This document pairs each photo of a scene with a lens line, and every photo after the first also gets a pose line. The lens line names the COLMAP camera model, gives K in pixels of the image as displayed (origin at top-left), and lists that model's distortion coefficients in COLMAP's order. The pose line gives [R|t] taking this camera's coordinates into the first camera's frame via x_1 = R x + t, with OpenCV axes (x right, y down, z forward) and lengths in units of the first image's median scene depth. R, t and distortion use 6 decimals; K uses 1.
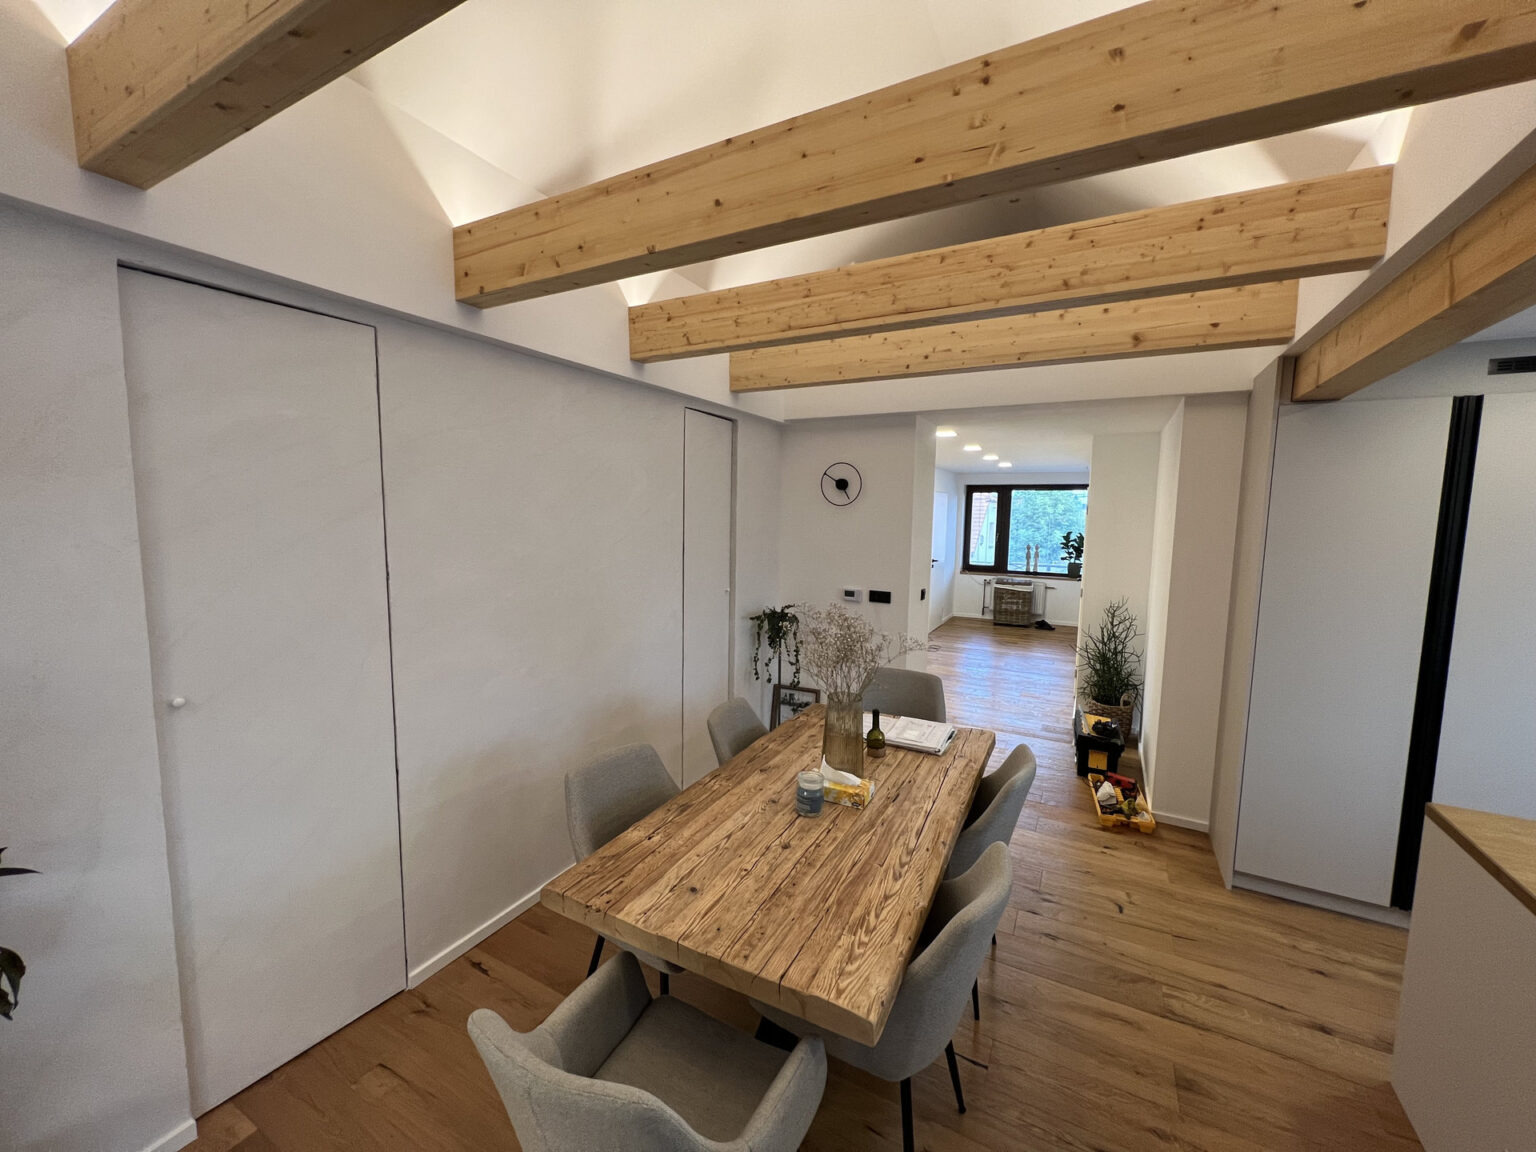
lens RADIAL K [[613.8, 0, 766.8], [0, 613.8, 574.3], [0, 0, 1]] dist [-0.000321, 0.000002]
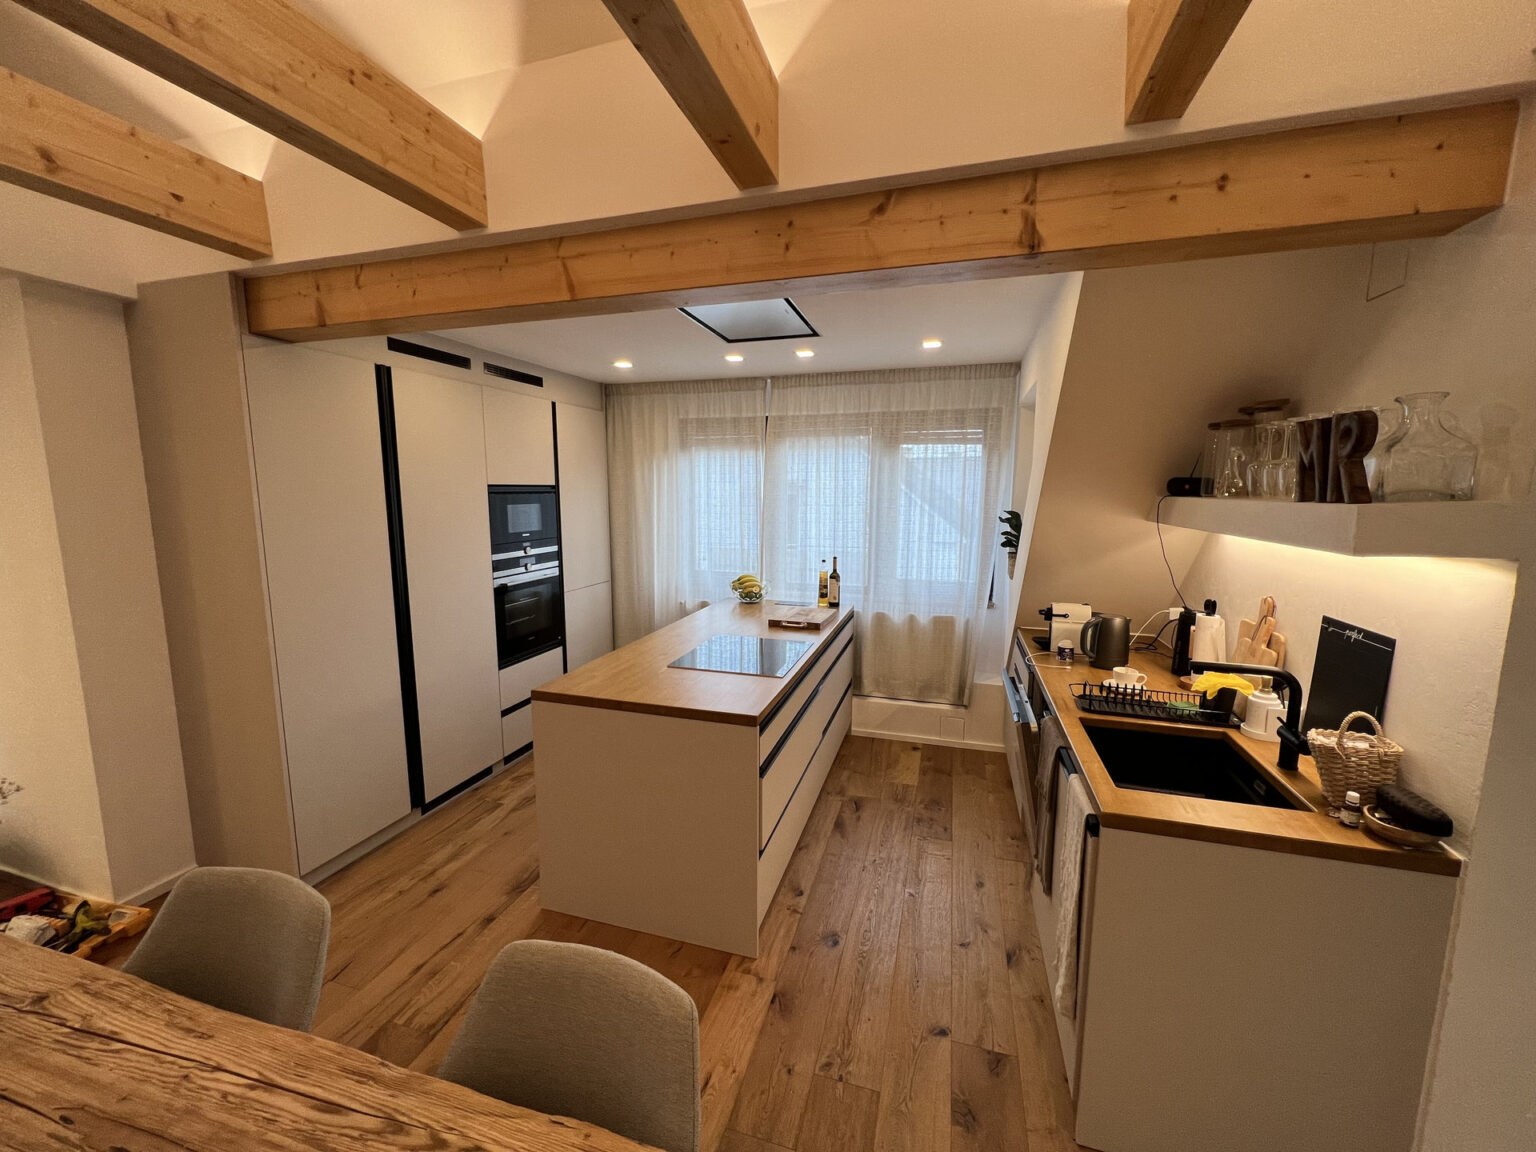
lens RADIAL K [[613.8, 0, 760.4], [0, 613.8, 571.9], [0, 0, 1]] dist [-0.000321, 0.000002]
pose [[-0.198711, -0.146720, 0.969014, -0.182923], [0.095580, 0.981116, 0.168153, -0.033180], [-0.975386, 0.126032, -0.180935, 0.565447]]
